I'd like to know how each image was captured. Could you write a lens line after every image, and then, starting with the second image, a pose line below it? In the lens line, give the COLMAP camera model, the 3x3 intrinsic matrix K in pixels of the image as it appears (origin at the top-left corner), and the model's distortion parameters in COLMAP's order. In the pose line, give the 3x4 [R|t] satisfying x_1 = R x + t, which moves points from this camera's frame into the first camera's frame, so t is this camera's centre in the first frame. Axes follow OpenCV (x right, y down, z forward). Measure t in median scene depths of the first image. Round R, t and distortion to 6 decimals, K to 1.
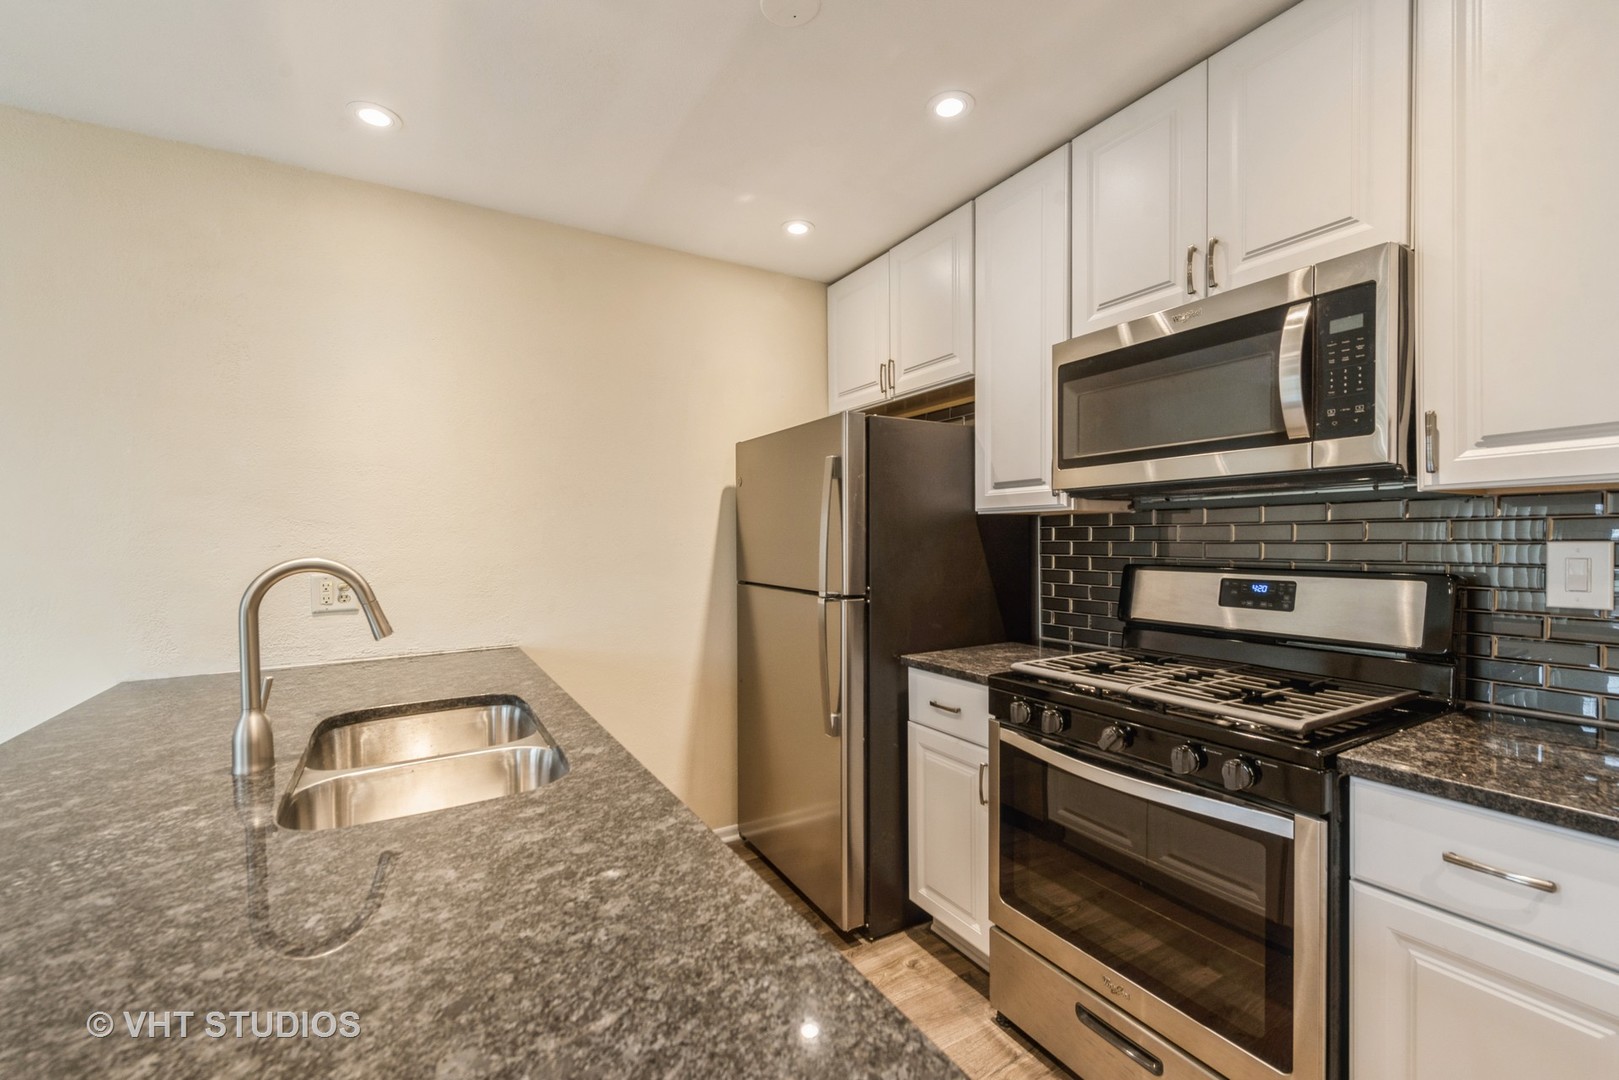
lens RADIAL K [[666.5, 0, 809.5], [0, 666.5, 540.0], [0, 0, 1]] dist [0.000405, 0.000029]
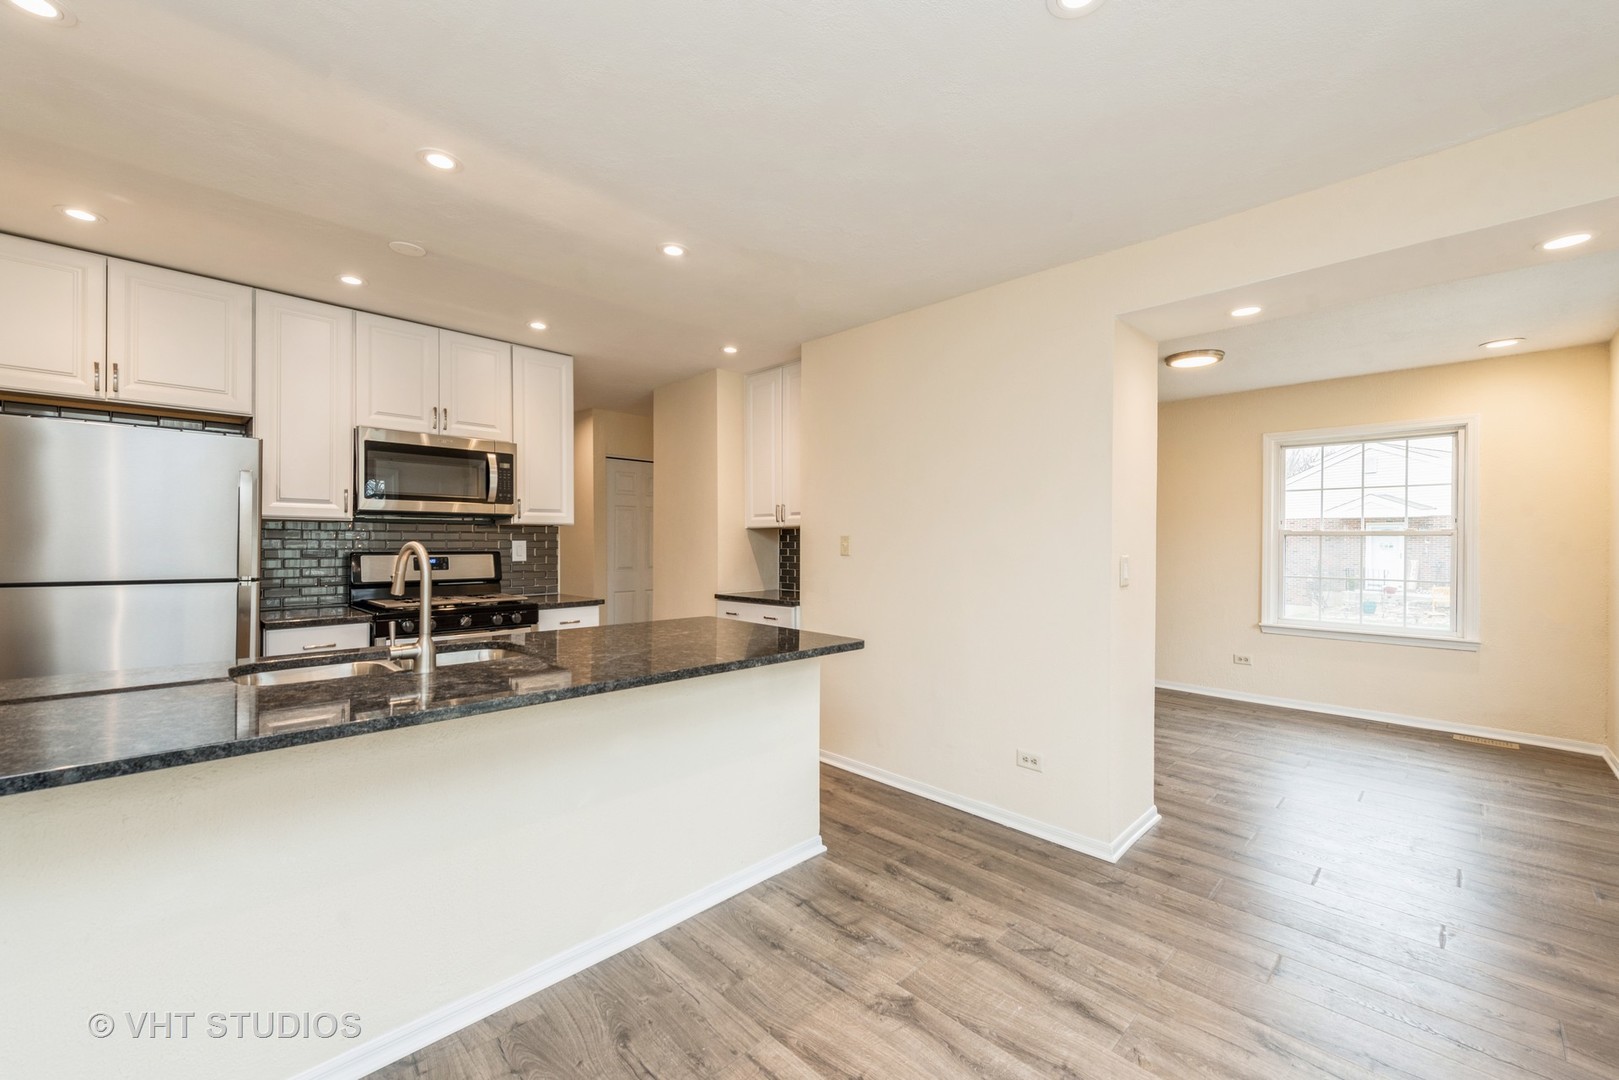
lens RADIAL K [[639.8, 0, 809.5], [0, 639.8, 540.0], [0, 0, 1]] dist [0.000003, -0.000002]
pose [[-0.254947, 0.011637, 0.966885, -2.082616], [-0.000204, 0.999927, -0.012088, 0.033759], [-0.966955, -0.003279, -0.254926, 0.392586]]
